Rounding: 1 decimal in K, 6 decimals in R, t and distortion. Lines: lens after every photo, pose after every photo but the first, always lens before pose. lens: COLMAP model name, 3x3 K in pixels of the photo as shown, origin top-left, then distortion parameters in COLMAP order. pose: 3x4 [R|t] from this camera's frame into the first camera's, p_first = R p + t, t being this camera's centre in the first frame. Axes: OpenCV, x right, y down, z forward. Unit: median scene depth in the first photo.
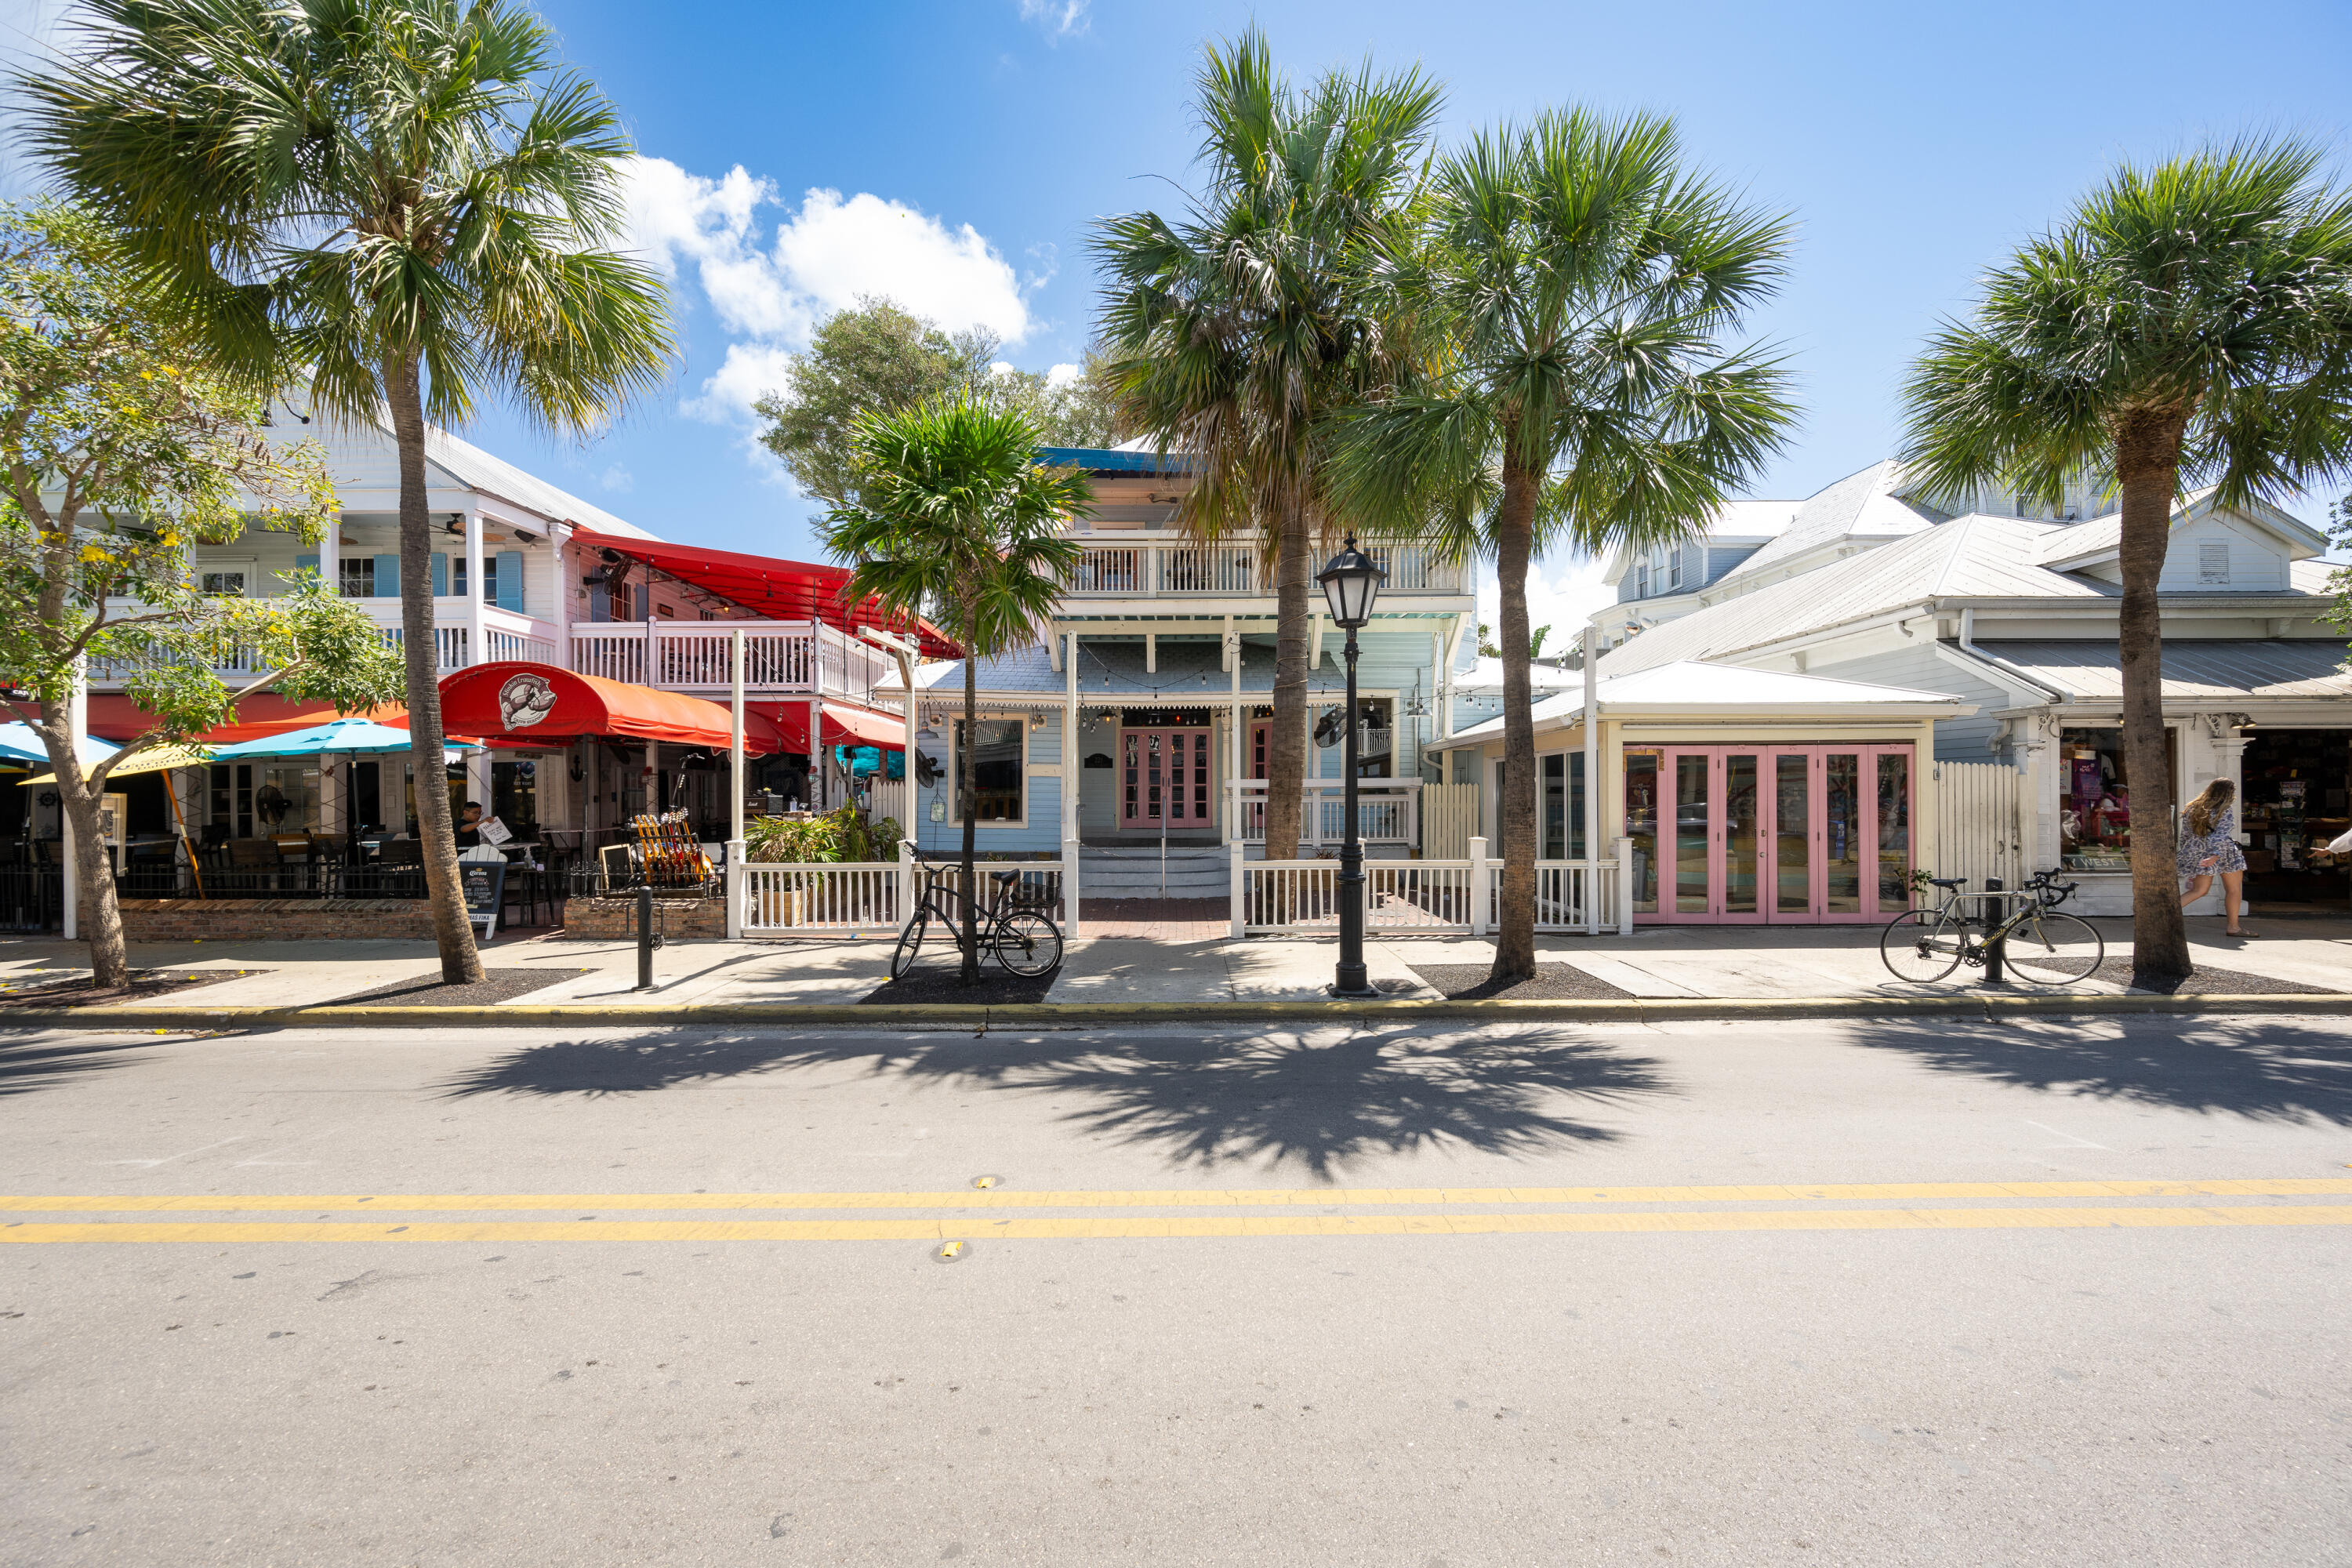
lens RADIAL K [[915.6, 0, 1177.8], [0, 915.6, 792.5], [0, 0, 1]] dist [-0.000835, -0.000387]
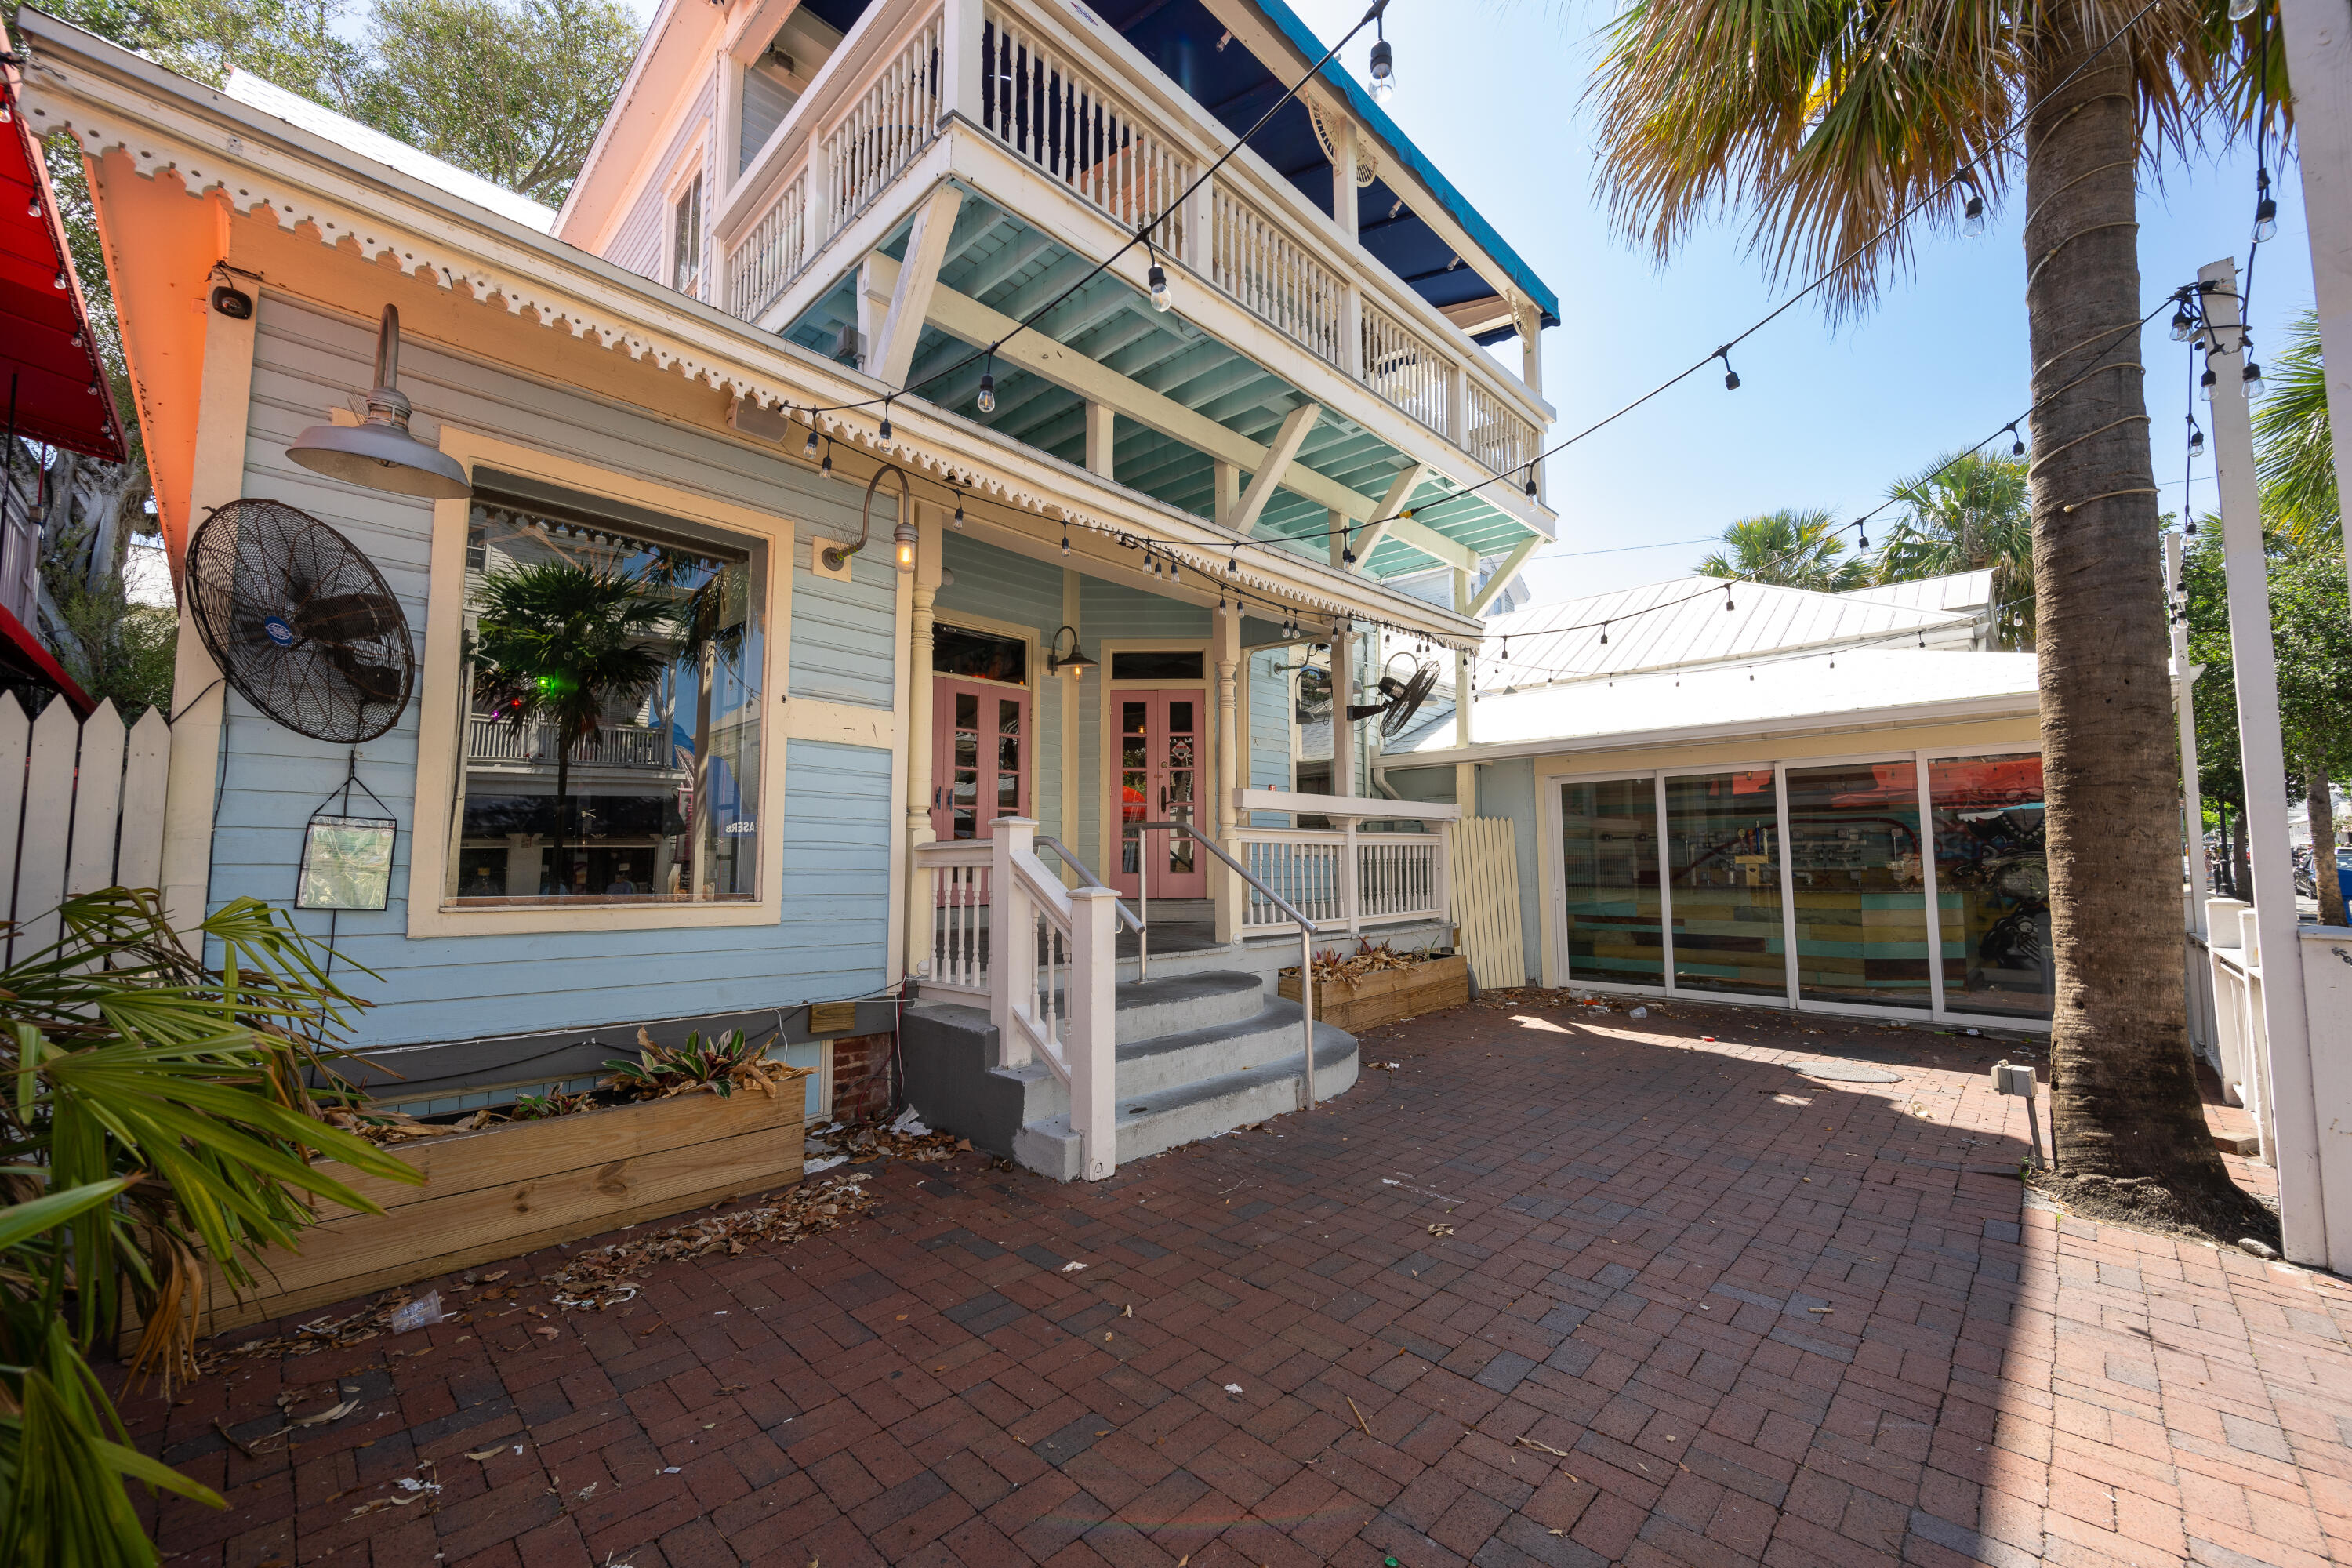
lens RADIAL K [[915.6, 0, 1177.8], [0, 915.6, 792.5], [0, 0, 1]] dist [-0.000835, -0.000387]
pose [[0.705655, 0.054270, 0.706474, -0.276829], [-0.001864, 0.997201, -0.074742, 0.020489], [-0.708553, 0.051425, 0.703781, 0.717071]]
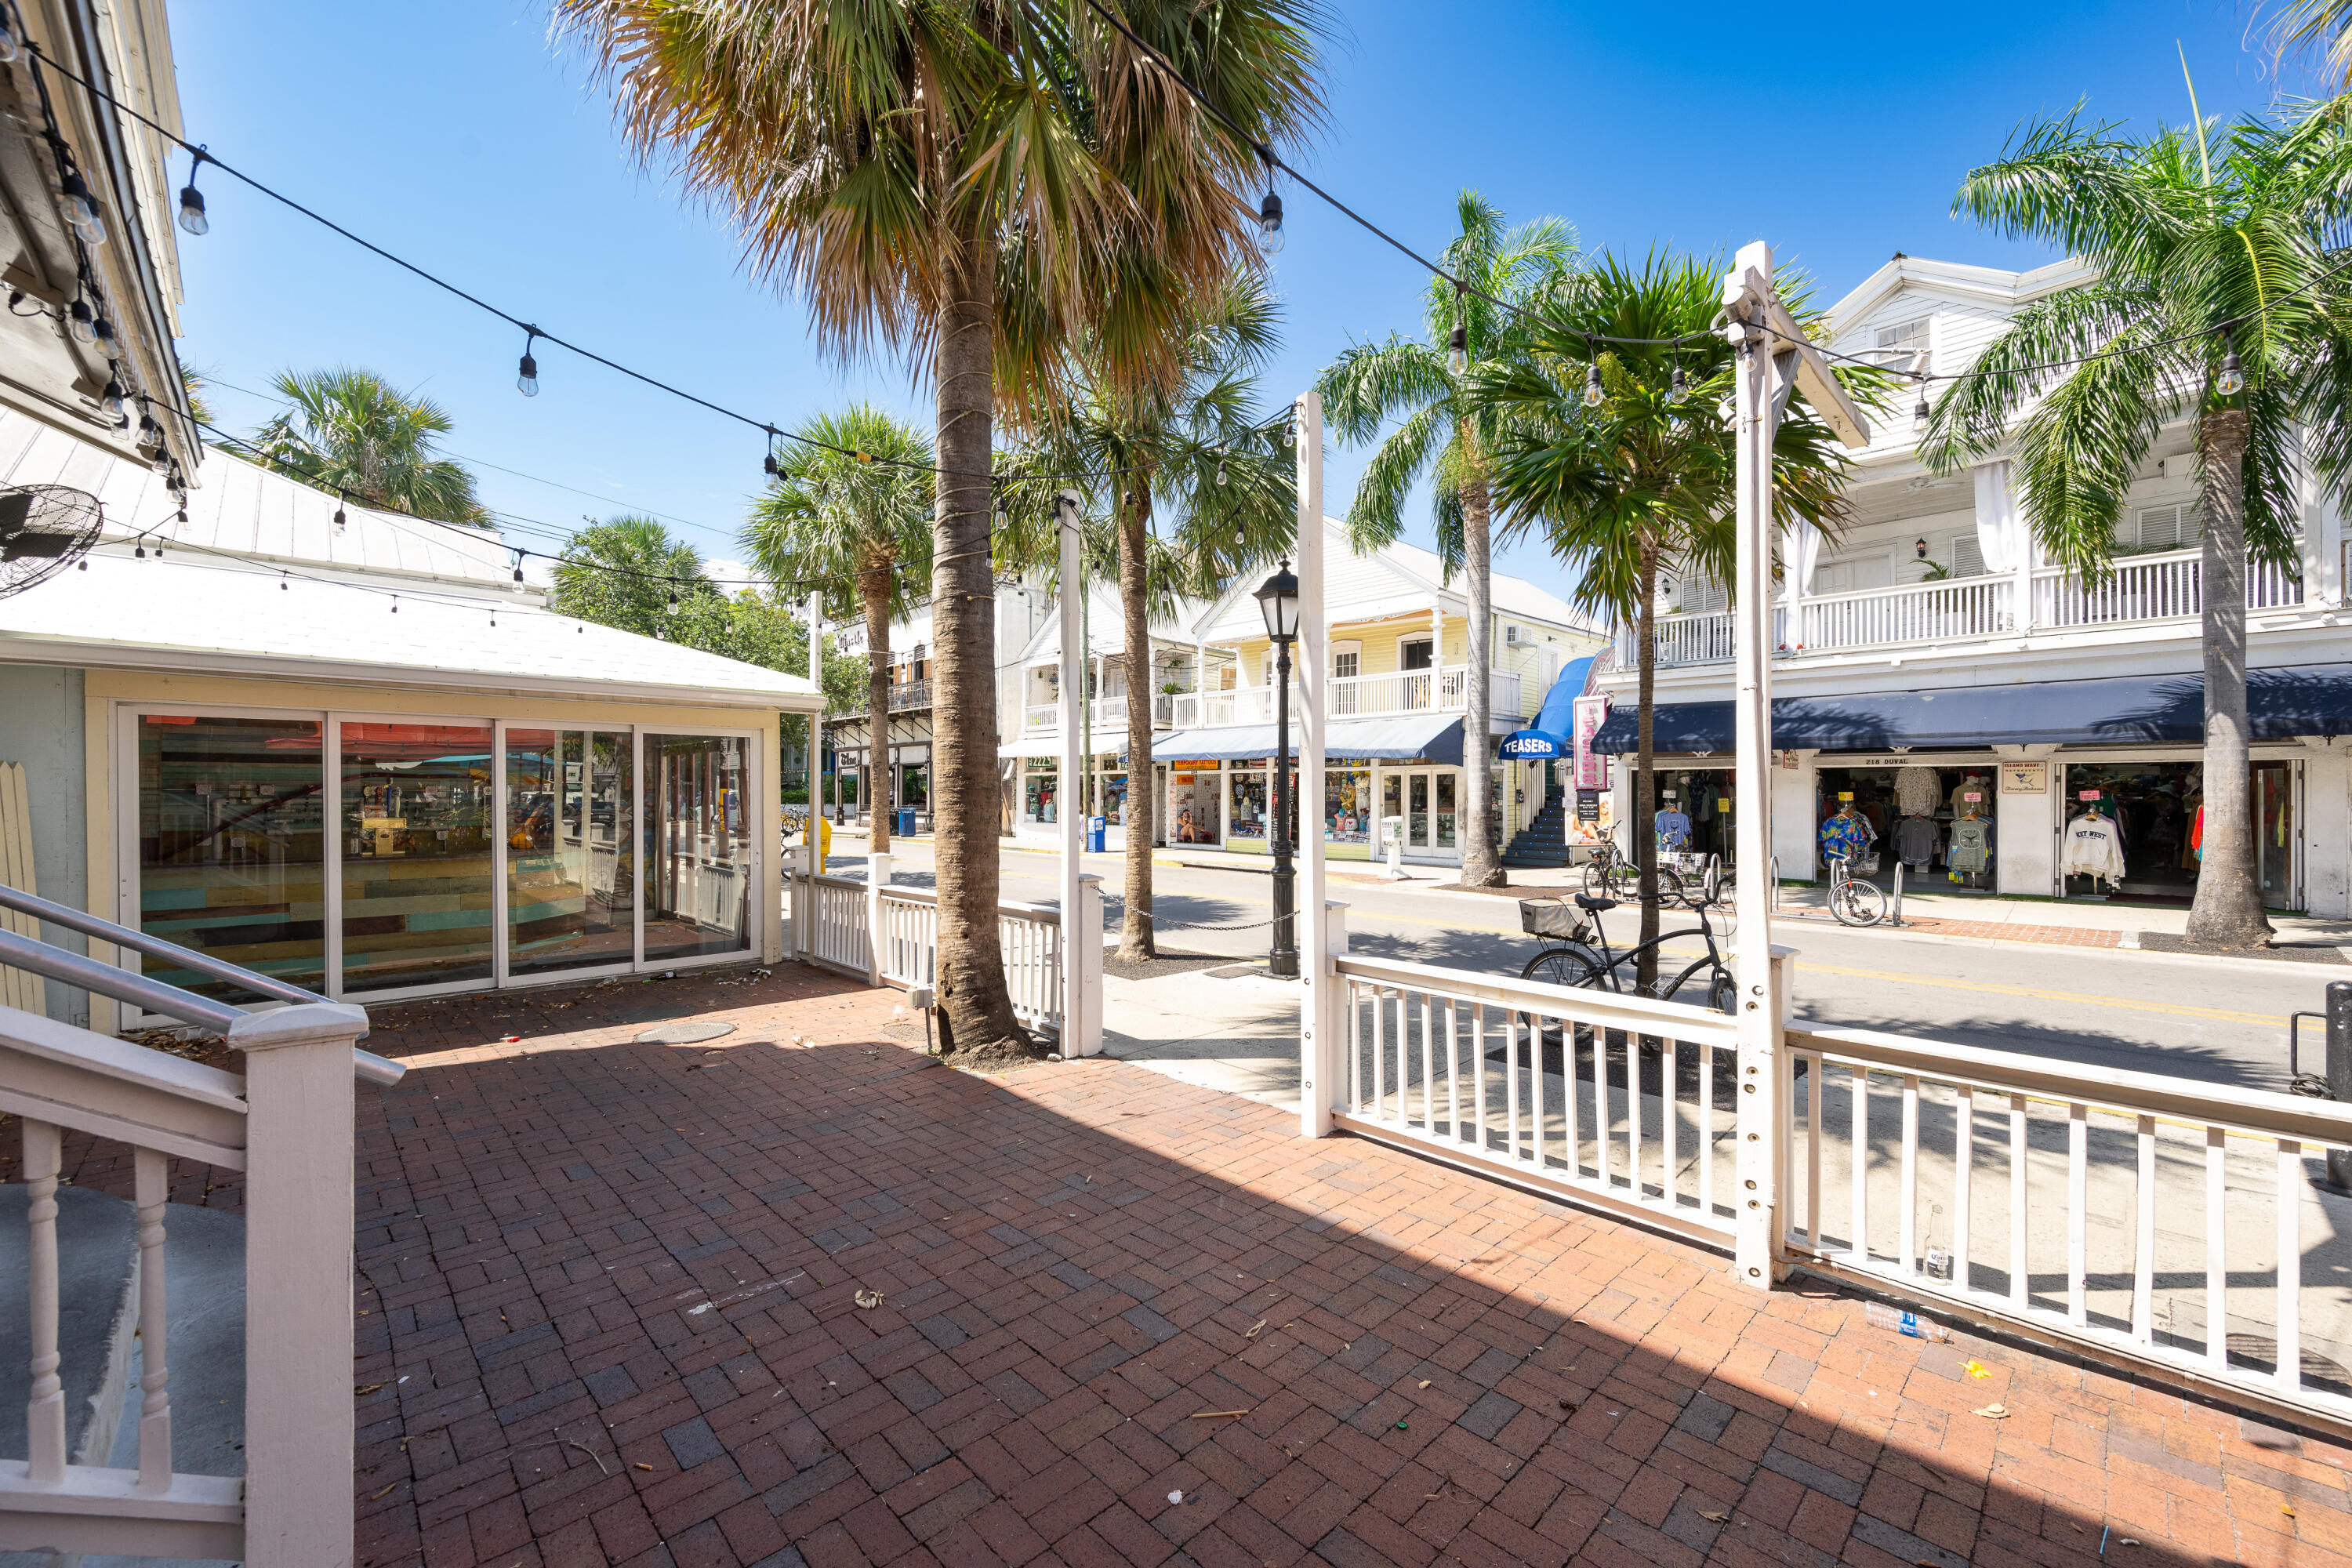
lens RADIAL K [[938.0, 0, 1173.1], [0, 938.0, 794.8], [0, 0, 1]] dist [0.000707, 0.000012]
pose [[-0.685832, 0.000549, 0.727760, -0.259209], [-0.001800, 0.999995, -0.002451, 0.001426], [-0.727758, -0.002991, -0.685828, 0.931625]]
